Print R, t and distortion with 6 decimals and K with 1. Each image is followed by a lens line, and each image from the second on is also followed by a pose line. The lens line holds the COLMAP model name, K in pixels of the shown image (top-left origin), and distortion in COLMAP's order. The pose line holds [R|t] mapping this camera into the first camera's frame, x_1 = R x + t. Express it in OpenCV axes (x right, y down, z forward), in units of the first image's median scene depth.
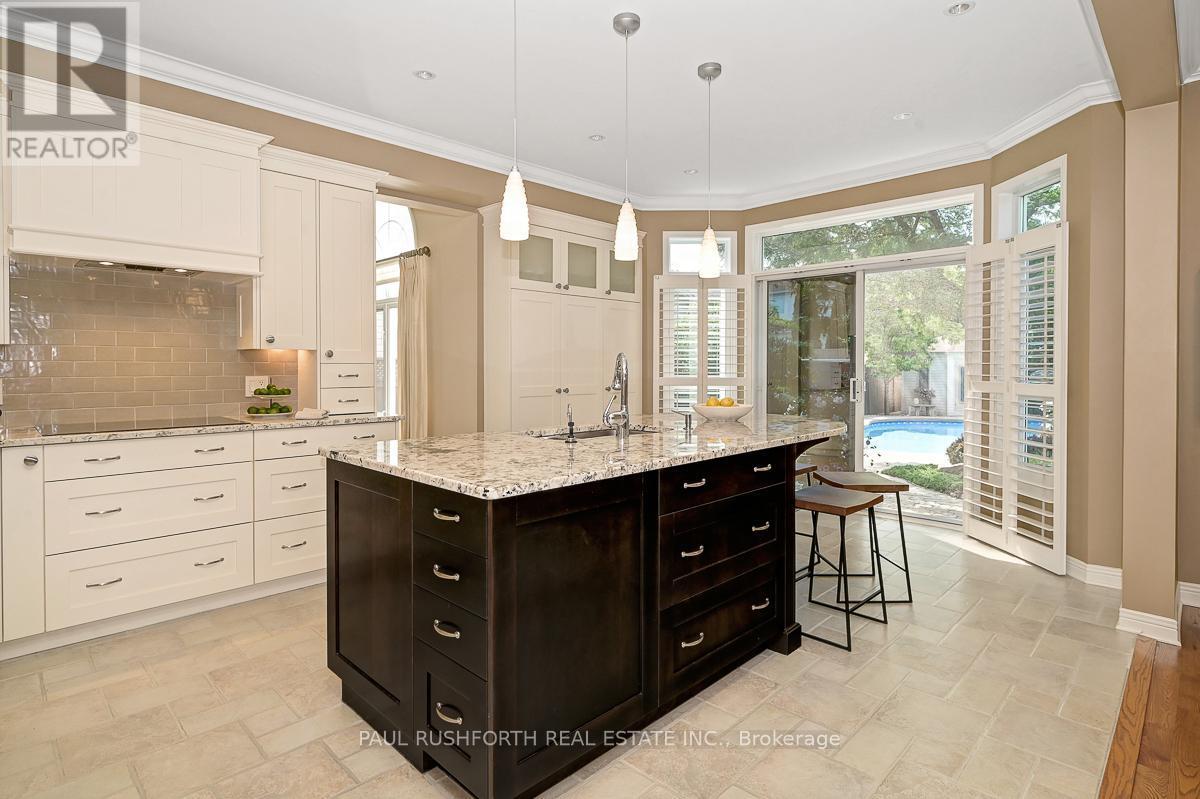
lens RADIAL K [[604.9, 0, 603.1], [0, 604.9, 369.4], [0, 0, 1]] dist [-0.001561, -0.000147]
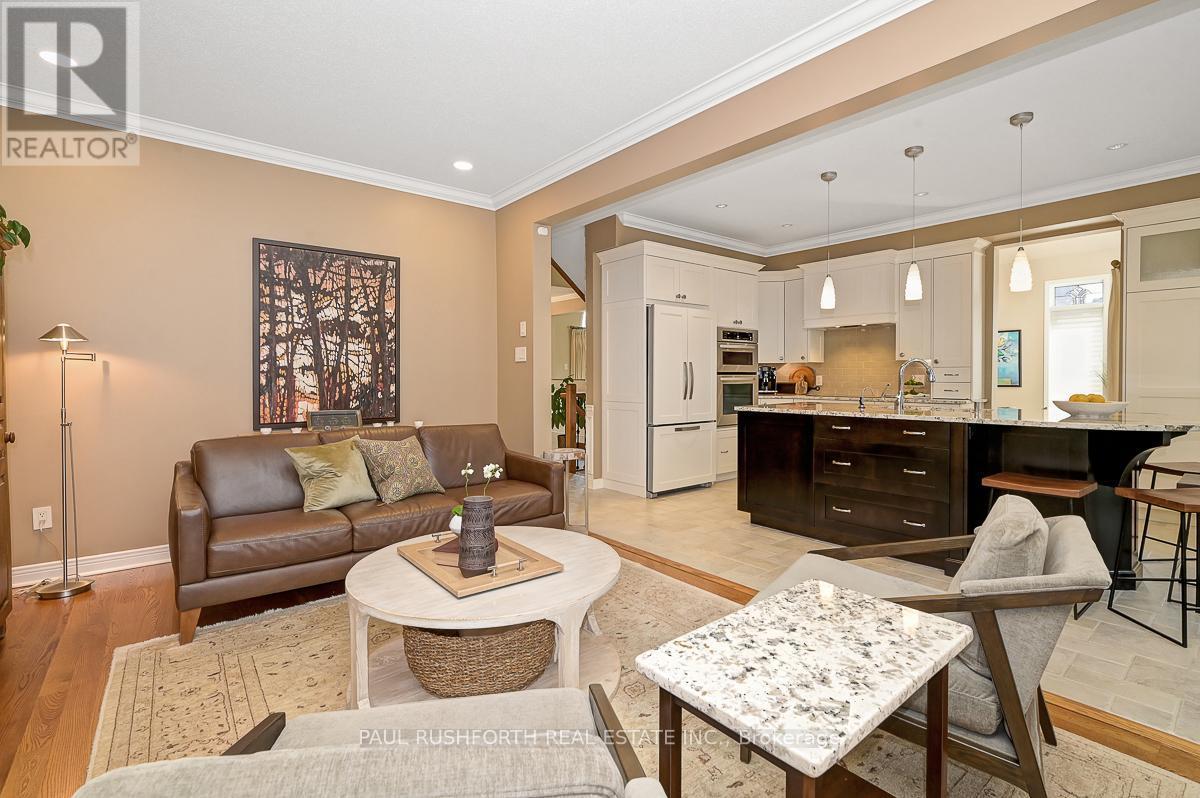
lens RADIAL K [[536.7, 0, 595.6], [0, 536.7, 378.6], [0, 0, 1]] dist [0.001888, 0.000178]
pose [[-0.117873, 0.004800, -0.993017, 0.986690], [-0.003405, 0.999980, 0.005238, 0.014240], [0.993023, 0.003998, -0.117854, 0.218851]]
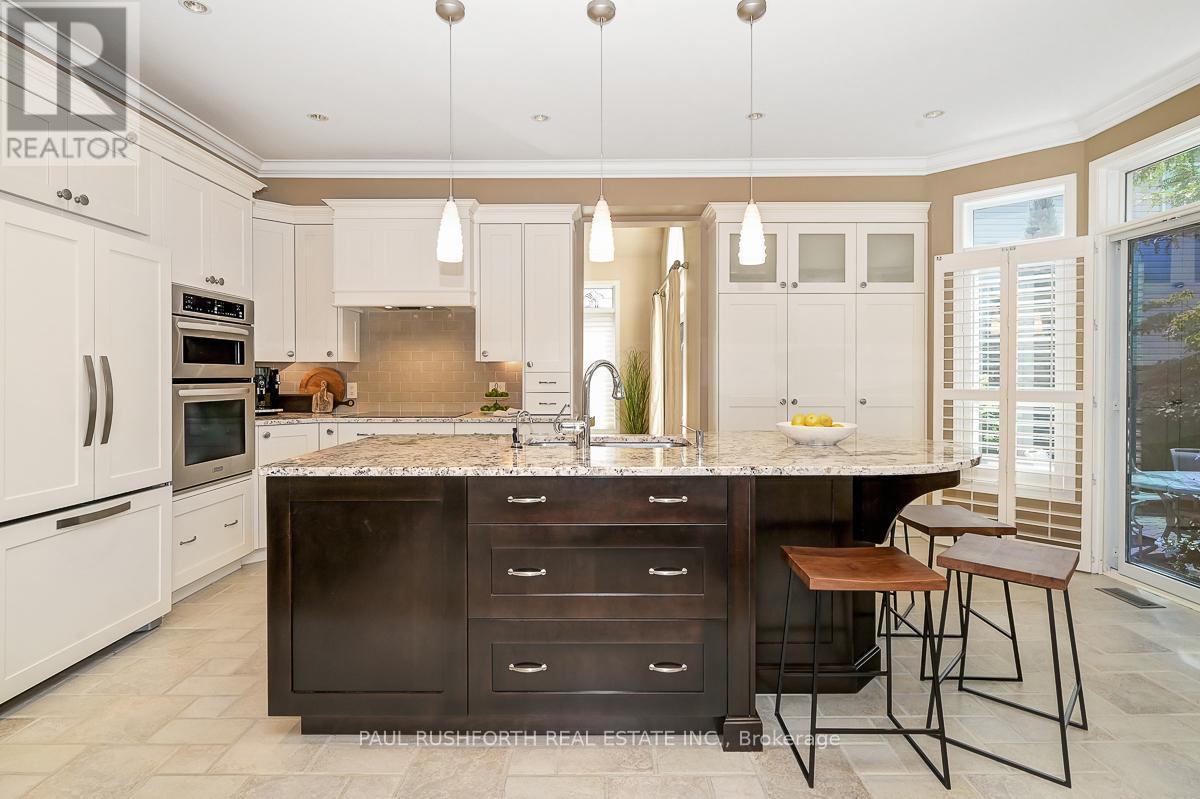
lens RADIAL K [[604.9, 0, 606.9], [0, 604.9, 380.4], [0, 0, 1]] dist [-0.001561, -0.000147]
pose [[0.707304, 0.004536, -0.706894, 0.457584], [-0.002613, 0.999989, 0.003802, 0.000974], [0.706904, -0.000843, 0.707309, 0.220050]]
